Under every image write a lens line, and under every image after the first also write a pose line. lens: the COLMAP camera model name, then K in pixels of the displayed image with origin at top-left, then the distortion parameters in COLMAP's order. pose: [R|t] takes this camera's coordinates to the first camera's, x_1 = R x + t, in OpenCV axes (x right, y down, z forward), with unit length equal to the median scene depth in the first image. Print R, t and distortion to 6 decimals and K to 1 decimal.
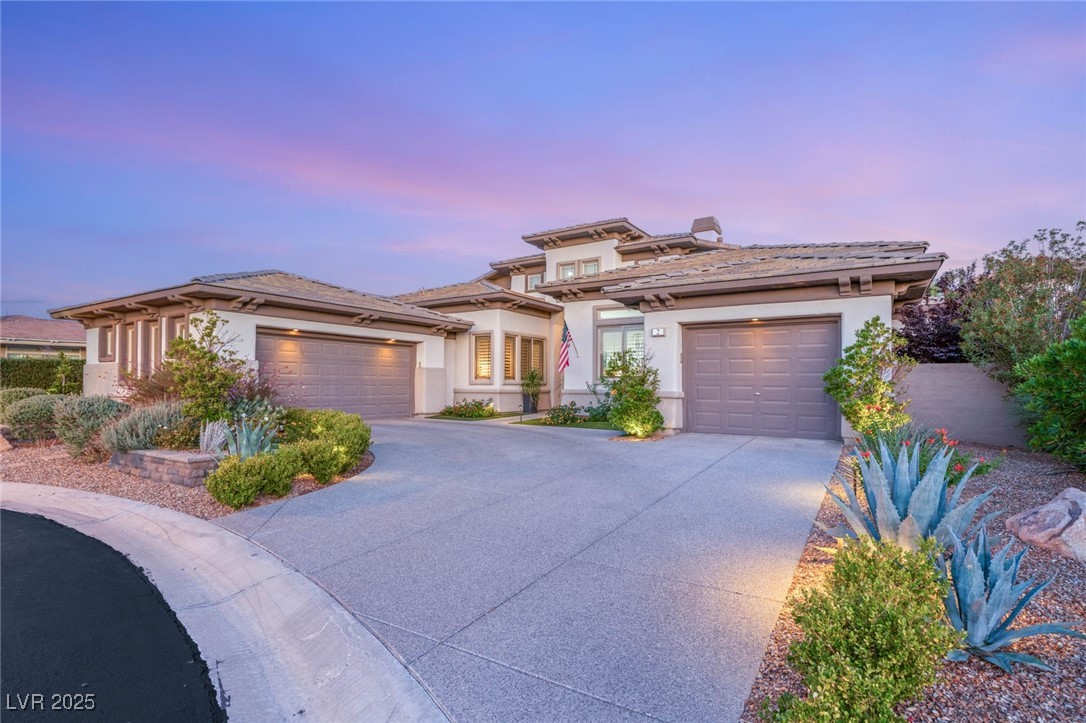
lens RADIAL K [[528.1, 0, 536.3], [0, 528.1, 359.1], [0, 0, 1]] dist [-0.000022, 0.000471]
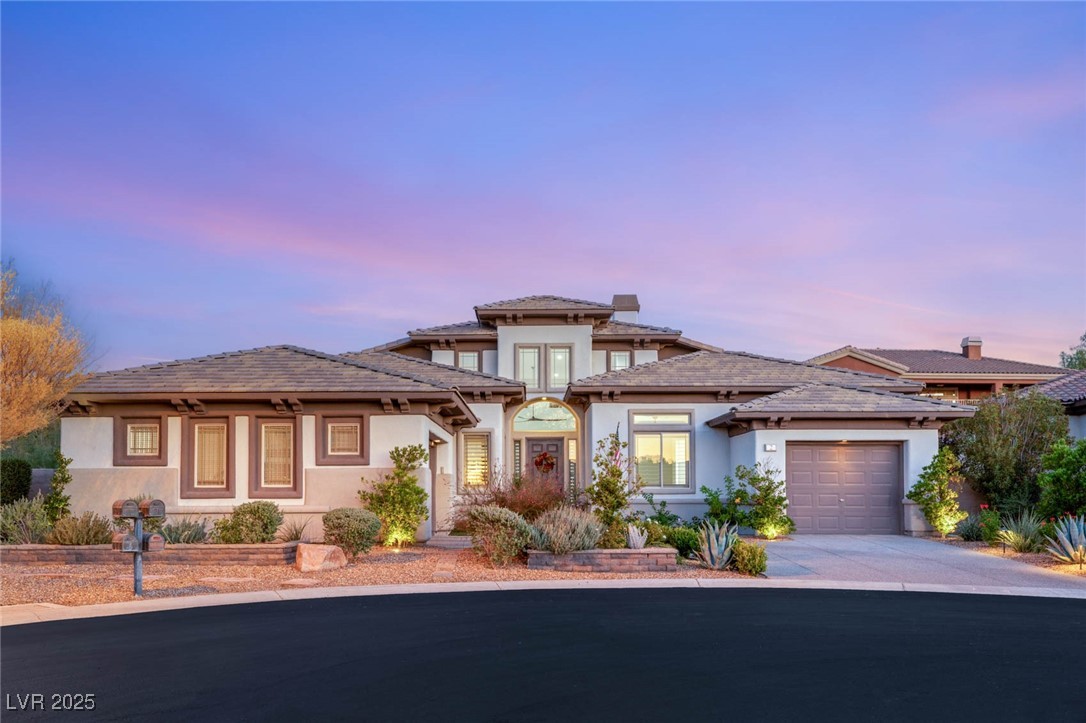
lens RADIAL K [[980.1, 0, 543.0], [0, 980.1, 361.5], [0, 0, 1]] dist [0.000020, -0.002575]
pose [[0.856767, 0.062997, 0.511841, -1.322960], [-0.019467, 0.995754, -0.089971, -0.036502], [-0.515335, 0.067120, 0.854356, -0.599709]]
